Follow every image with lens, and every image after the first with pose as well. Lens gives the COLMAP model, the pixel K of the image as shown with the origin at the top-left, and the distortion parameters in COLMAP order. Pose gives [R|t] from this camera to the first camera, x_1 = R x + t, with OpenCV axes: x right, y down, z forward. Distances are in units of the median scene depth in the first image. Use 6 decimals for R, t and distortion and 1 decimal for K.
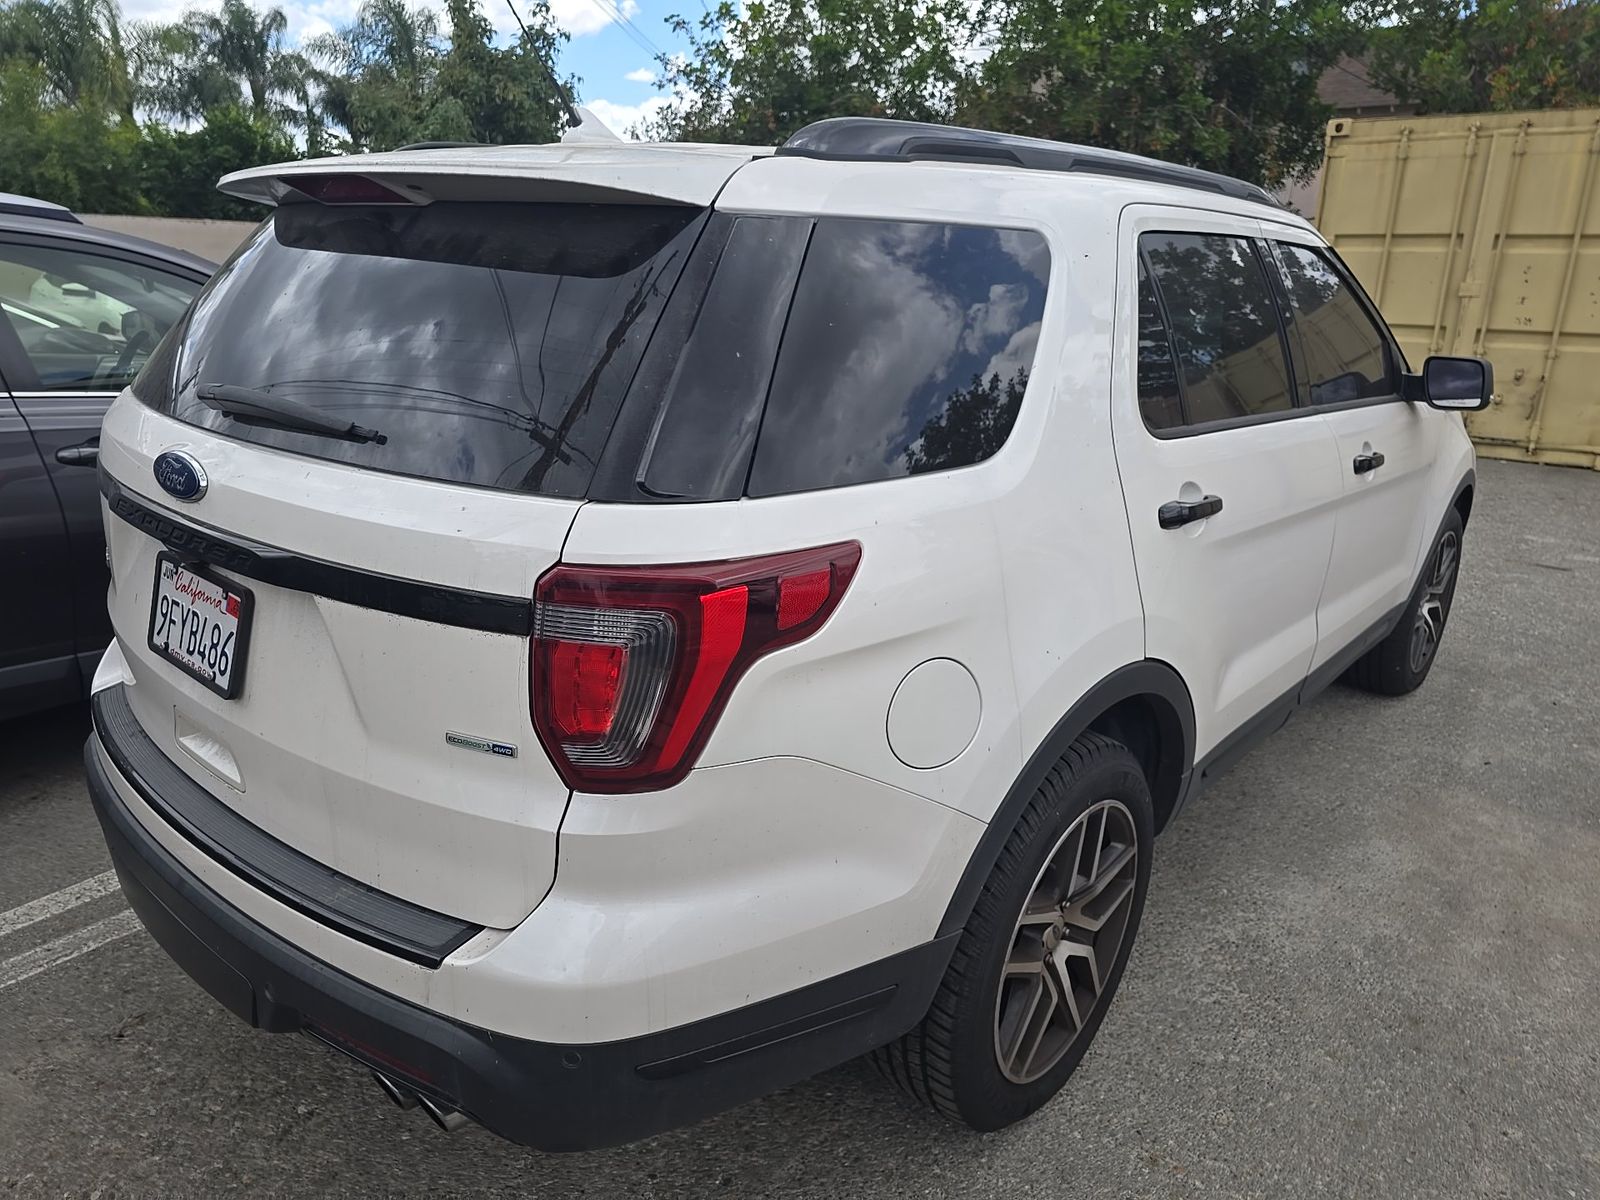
lens RADIAL K [[1103.0, 0, 800.0], [0, 1103.0, 600.0], [0, 0, 1]] dist [0.033520, -0.027579]
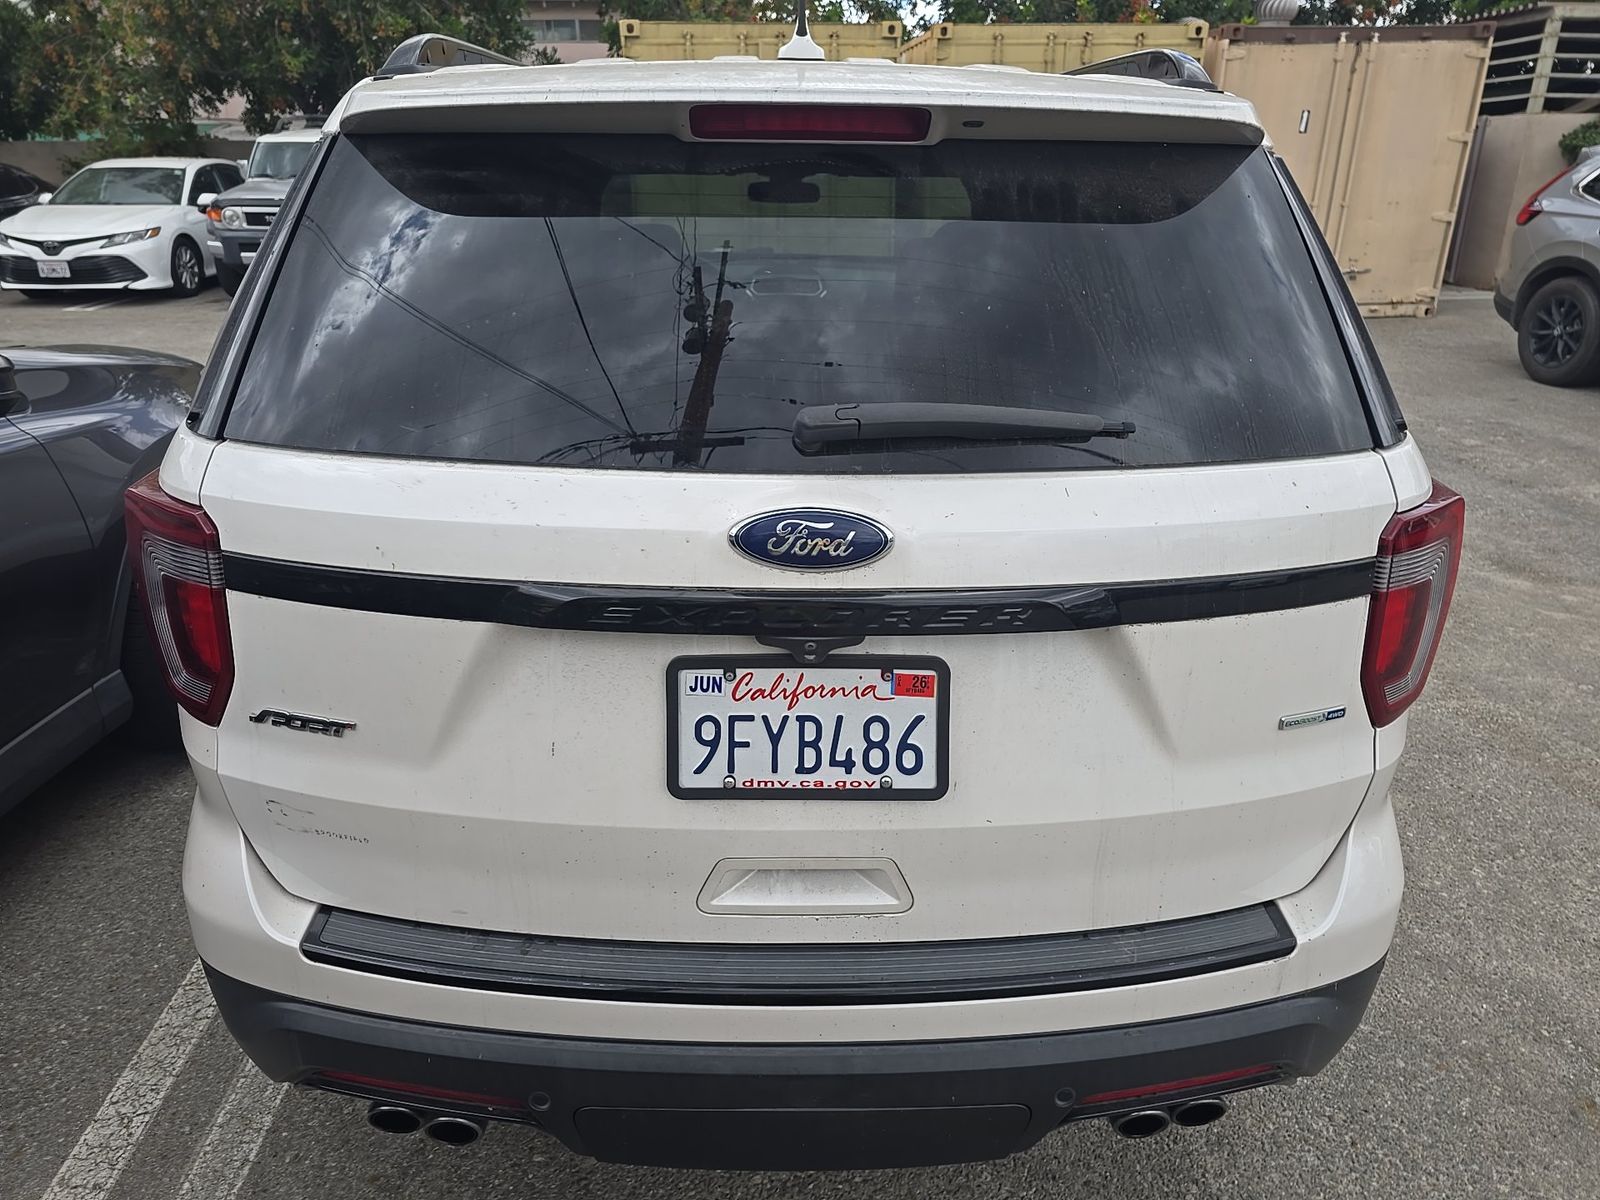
lens RADIAL K [[1105.4, 0, 800.0], [0, 1105.4, 600.0], [0, 0, 1]] dist [0.041737, -0.026312]
pose [[0.739004, -0.267226, 0.618436, -0.322532], [0.213262, 0.963552, 0.161512, -0.060549], [-0.639055, 0.012531, 0.769059, 0.141141]]
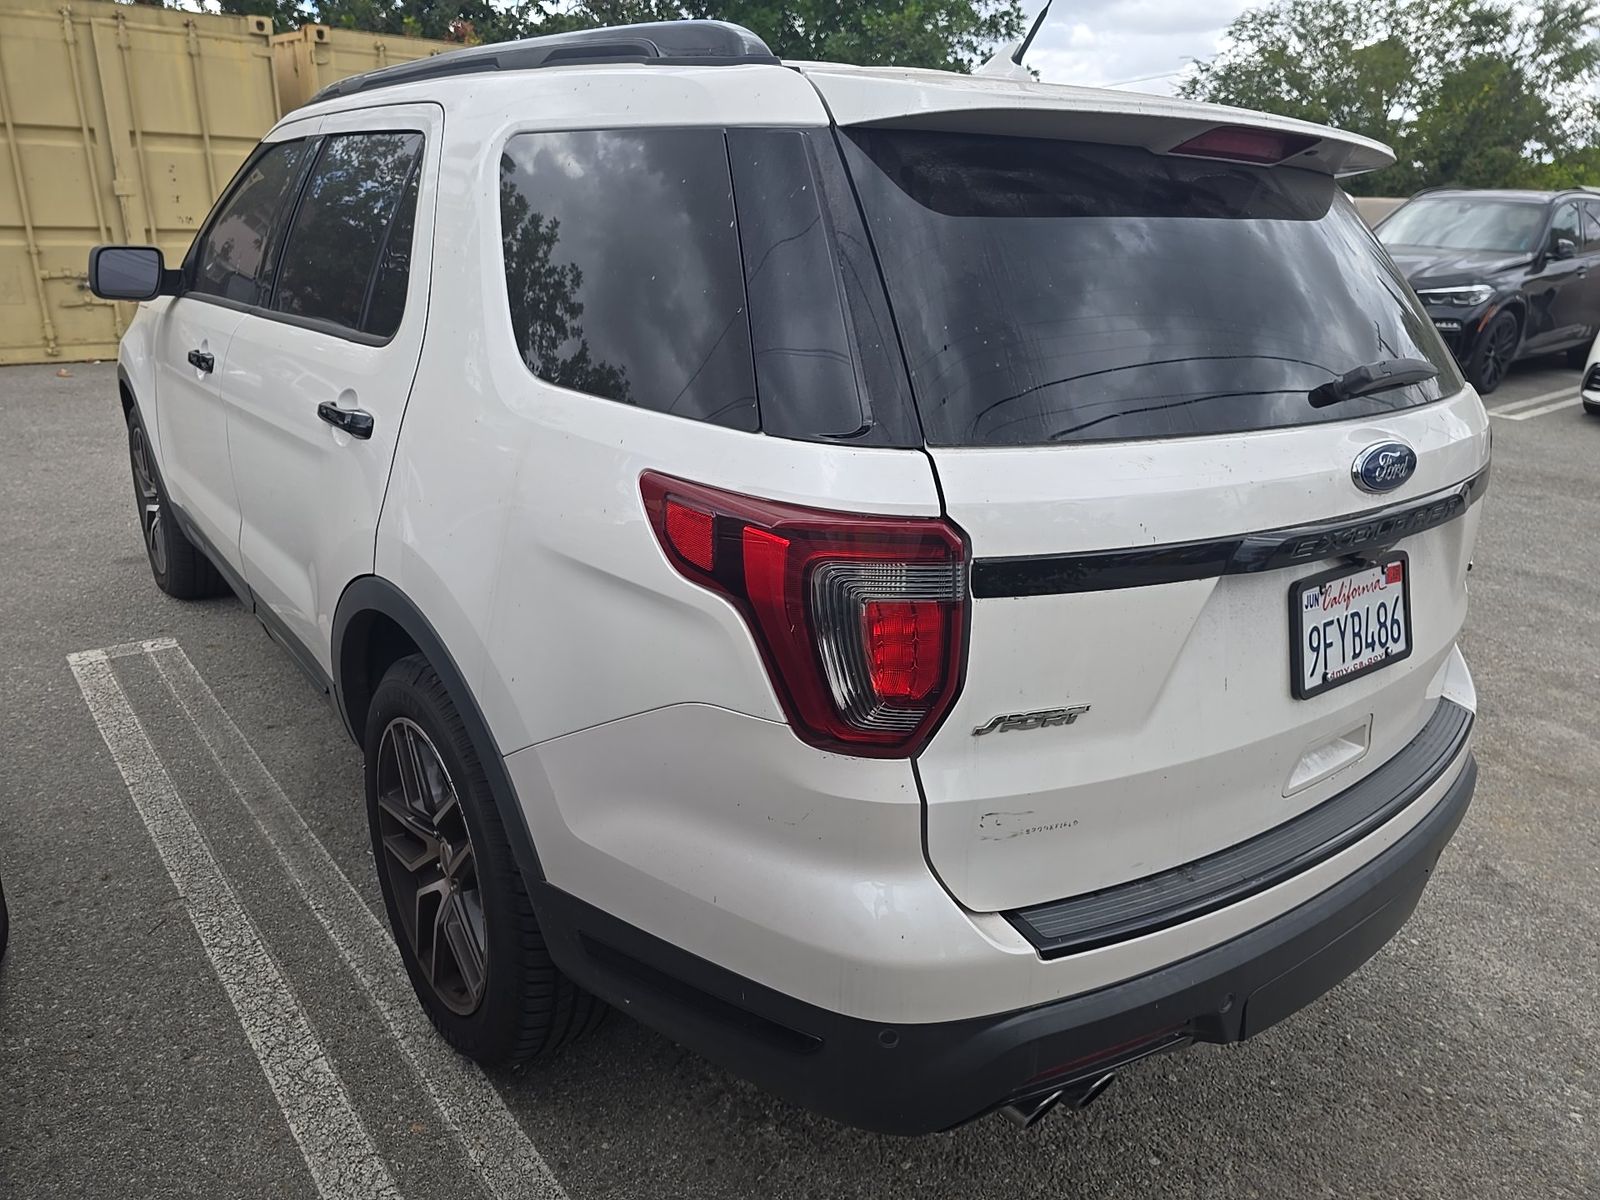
lens RADIAL K [[1122.1, 0, 800.0], [0, 1122.1, 600.0], [0, 0, 1]] dist [0.002078, -0.003800]
pose [[0.186313, -0.343654, 0.920429, -0.492329], [0.255234, 0.921598, 0.292426, -0.129988], [-0.948759, 0.180442, 0.259418, 0.391970]]
